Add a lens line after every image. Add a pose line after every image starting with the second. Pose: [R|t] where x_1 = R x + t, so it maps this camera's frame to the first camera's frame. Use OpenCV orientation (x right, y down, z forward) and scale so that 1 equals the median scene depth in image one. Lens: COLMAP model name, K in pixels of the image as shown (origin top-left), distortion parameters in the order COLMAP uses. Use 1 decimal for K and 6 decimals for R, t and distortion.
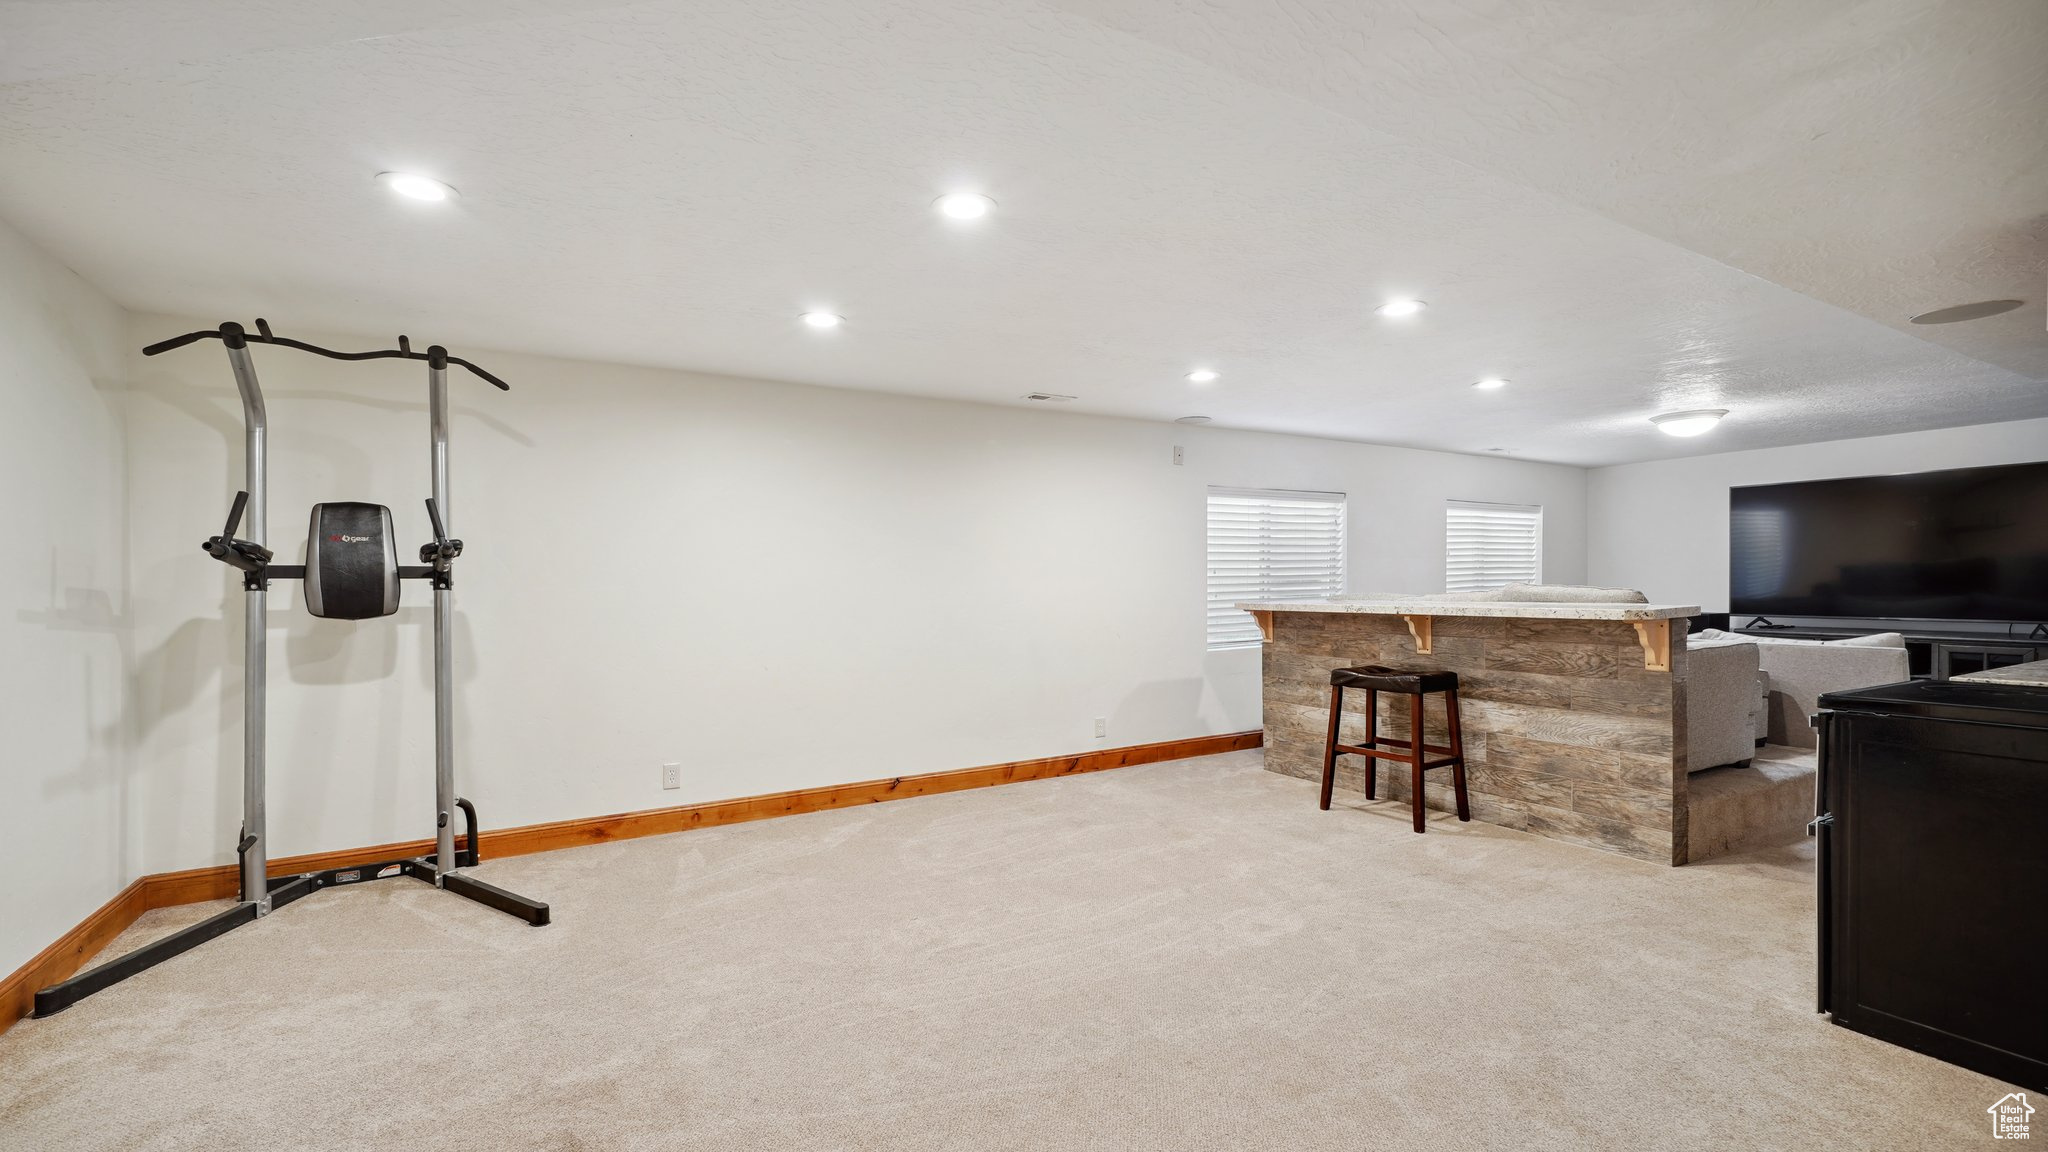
lens RADIAL K [[877.8, 0, 1013.4], [0, 877.8, 587.0], [0, 0, 1]] dist [0.010134, 0.000099]
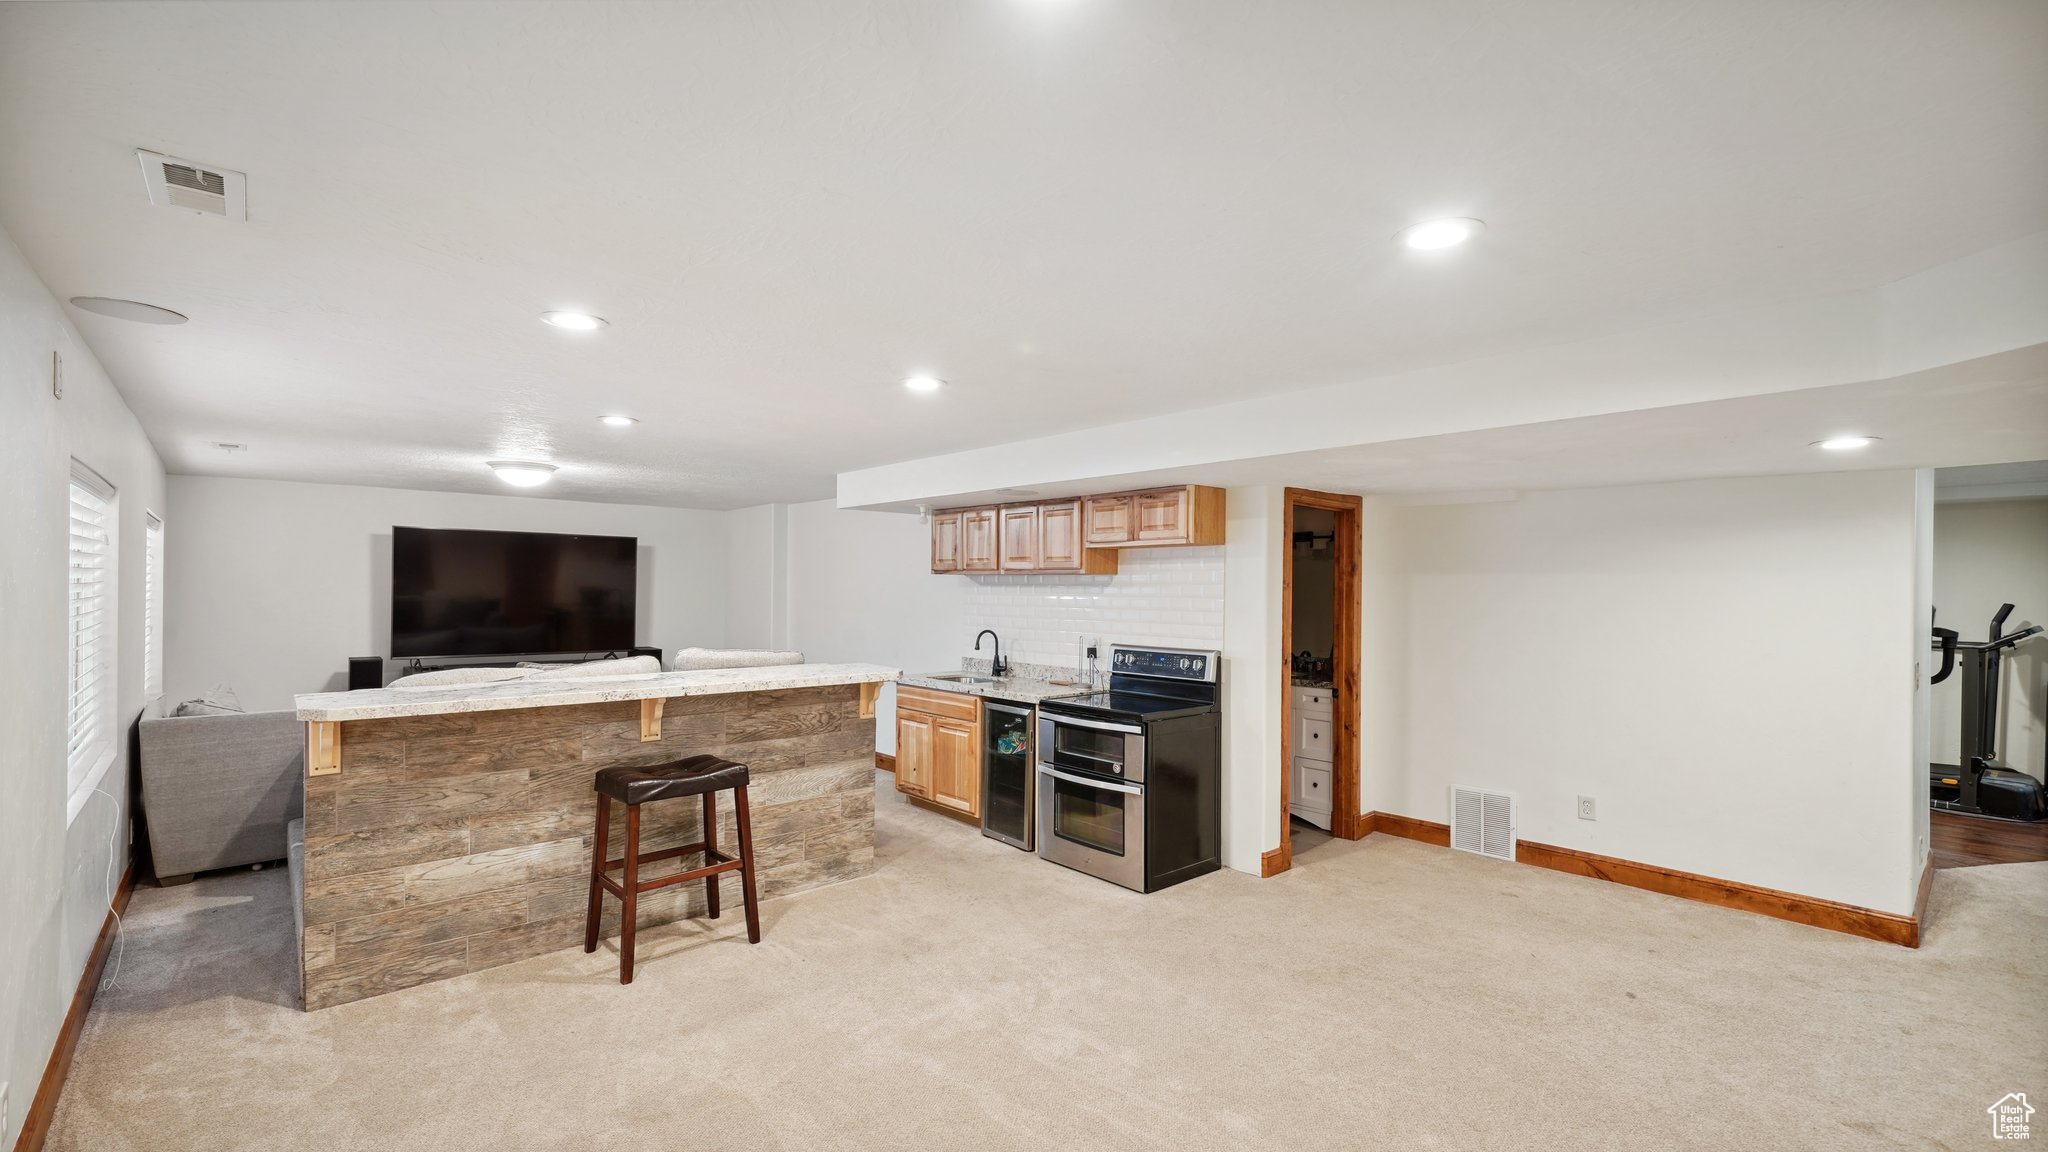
lens RADIAL K [[877.8, 0, 1012.3], [0, 877.8, 584.5], [0, 0, 1]] dist [0.010134, 0.000099]
pose [[-0.197862, 0.009953, 0.980179, -0.458159], [-0.006947, 0.999909, -0.011556, -0.070778], [-0.980205, -0.009096, -0.197775, 0.933285]]
